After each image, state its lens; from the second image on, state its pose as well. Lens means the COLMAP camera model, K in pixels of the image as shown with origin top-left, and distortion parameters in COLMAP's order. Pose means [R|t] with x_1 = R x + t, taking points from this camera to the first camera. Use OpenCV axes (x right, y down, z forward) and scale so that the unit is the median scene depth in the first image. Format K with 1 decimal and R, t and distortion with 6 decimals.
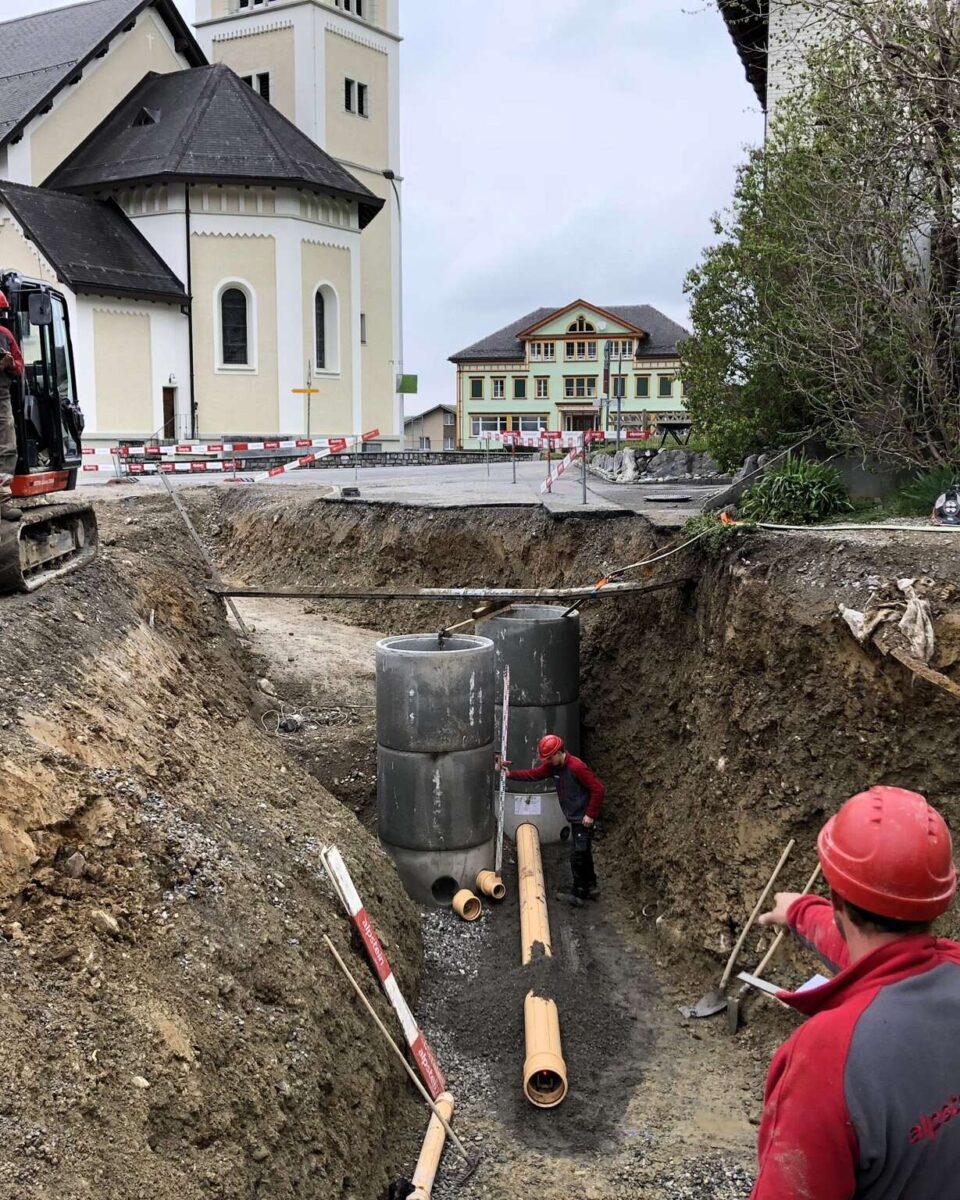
lens RADIAL K [[1282.6, 0, 464.2], [0, 1282.6, 589.6], [0, 0, 1]] dist [0.026349, -0.028868]
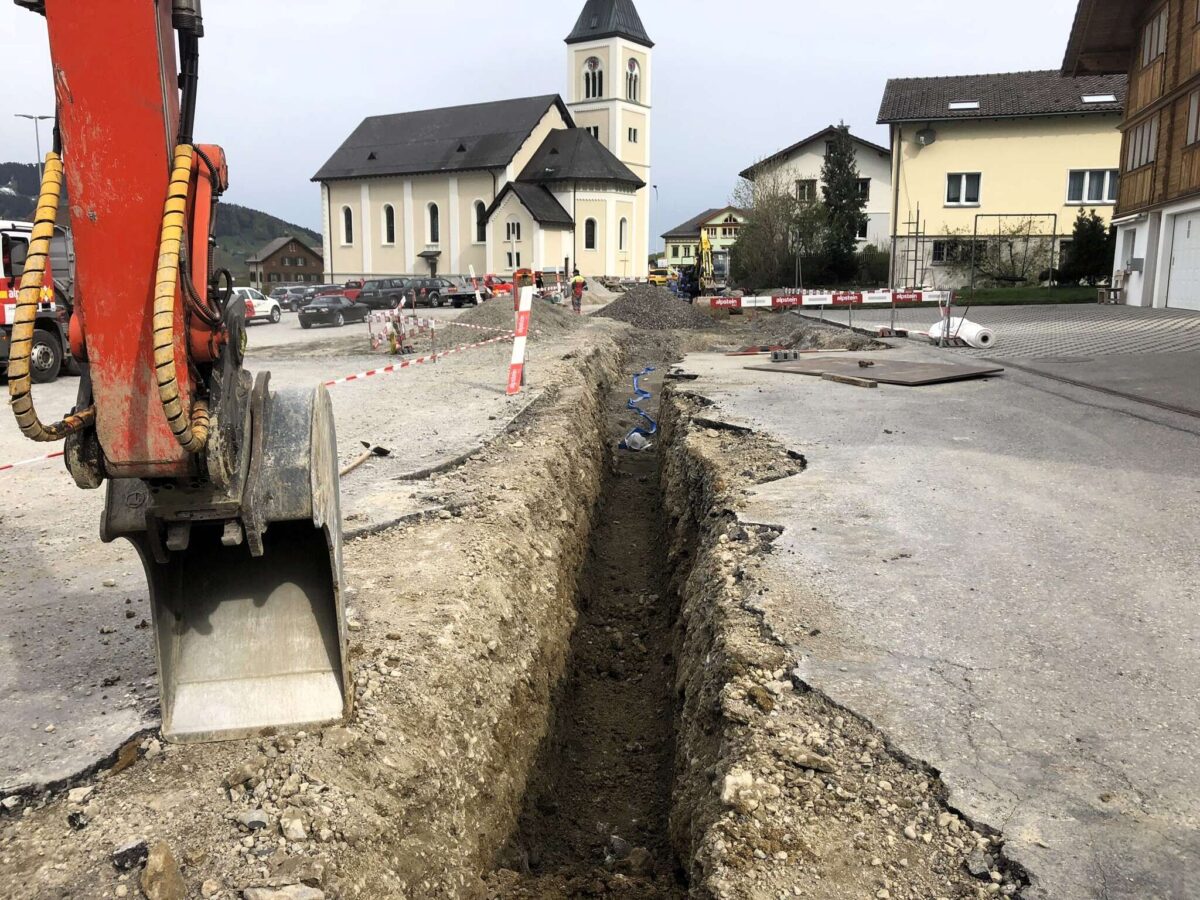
lens RADIAL K [[968.0, 0, 594.2], [0, 968.0, 447.1], [0, 0, 1]] dist [0.009300, -0.013126]
pose [[0.998121, 0.021486, -0.057378, -0.043558], [-0.018222, 0.998218, 0.056814, 0.110048], [0.058497, -0.055662, 0.996735, -0.934824]]
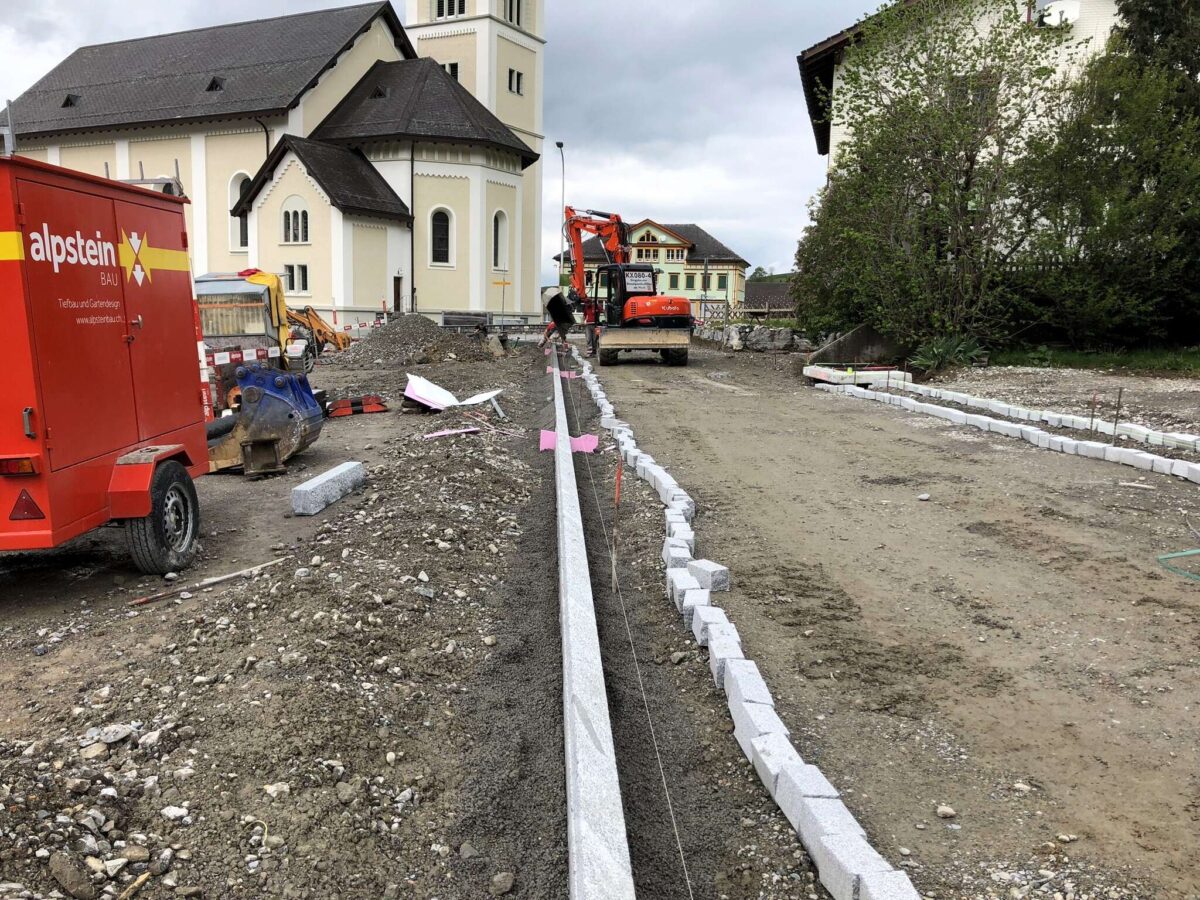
lens RADIAL K [[968.0, 0, 594.2], [0, 968.0, 447.1], [0, 0, 1]] dist [0.009300, -0.013126]
pose [[0.997782, 0.019213, 0.063739, -0.062878], [-0.020418, 0.999624, 0.018315, 0.014025], [-0.063363, -0.019575, 0.997799, -0.130726]]
